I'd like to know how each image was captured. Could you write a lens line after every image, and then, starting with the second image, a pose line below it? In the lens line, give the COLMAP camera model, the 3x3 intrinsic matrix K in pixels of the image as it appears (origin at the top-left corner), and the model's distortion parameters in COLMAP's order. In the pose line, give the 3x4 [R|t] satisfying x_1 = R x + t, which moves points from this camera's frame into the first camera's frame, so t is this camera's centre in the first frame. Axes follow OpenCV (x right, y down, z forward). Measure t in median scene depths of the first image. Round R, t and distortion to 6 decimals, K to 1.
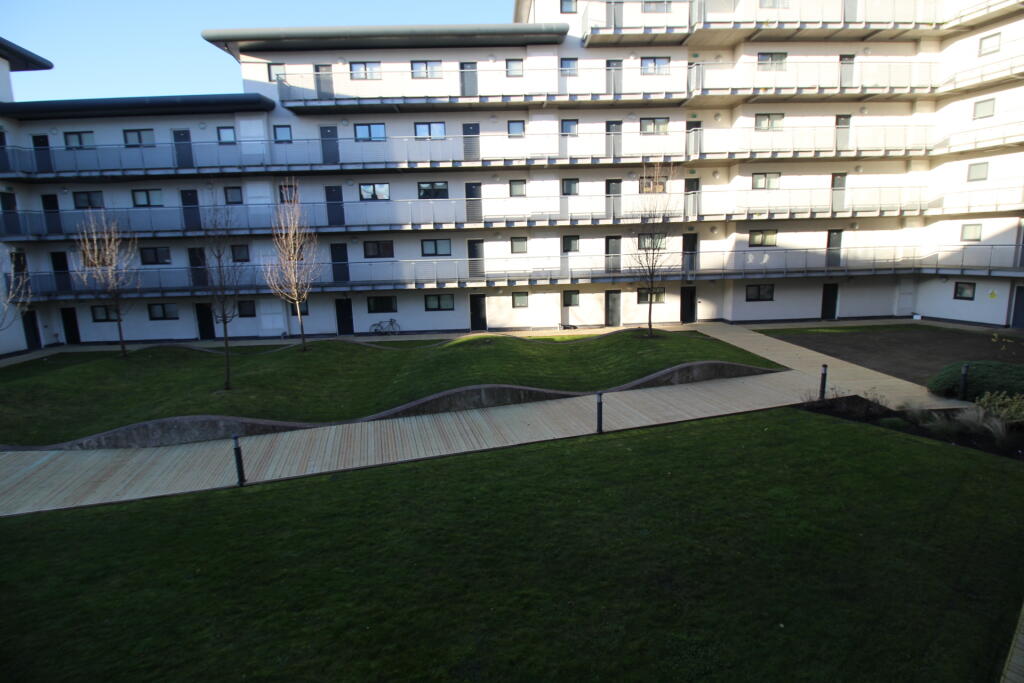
lens RADIAL K [[479.6, 0, 511.5], [0, 479.6, 326.6], [0, 0, 1]] dist [0.000850, -0.000041]
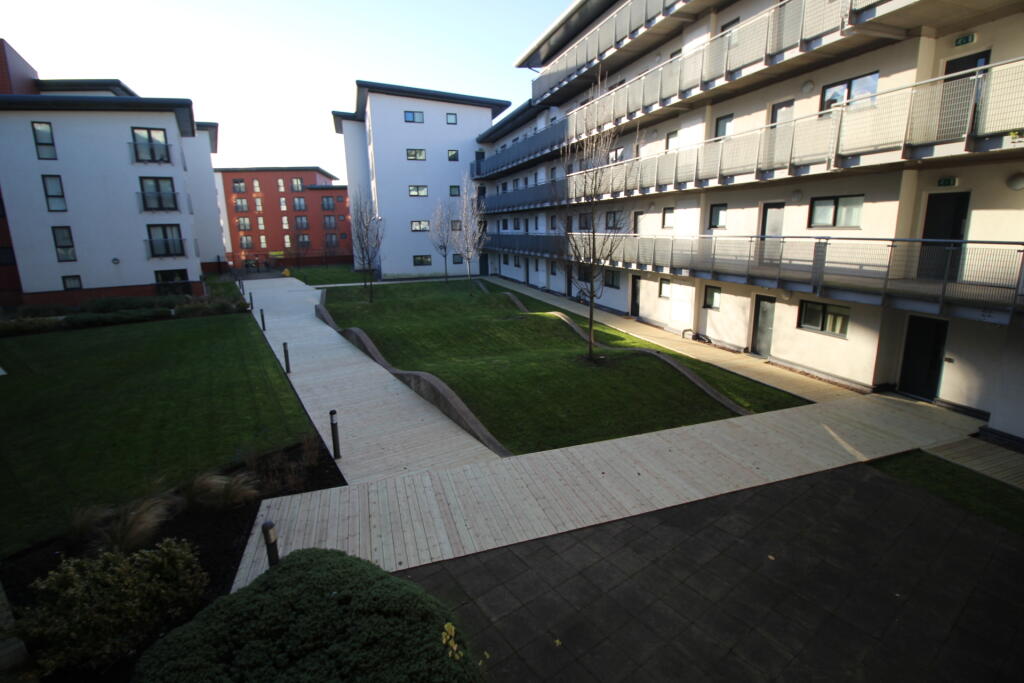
lens RADIAL K [[479.6, 0, 511.5], [0, 479.6, 326.6], [0, 0, 1]] dist [0.000850, -0.000041]
pose [[0.280020, 0.219783, -0.934497, 0.697584], [-0.145706, 0.971893, 0.184918, -0.104373], [0.948872, 0.084381, 0.304173, 0.529483]]
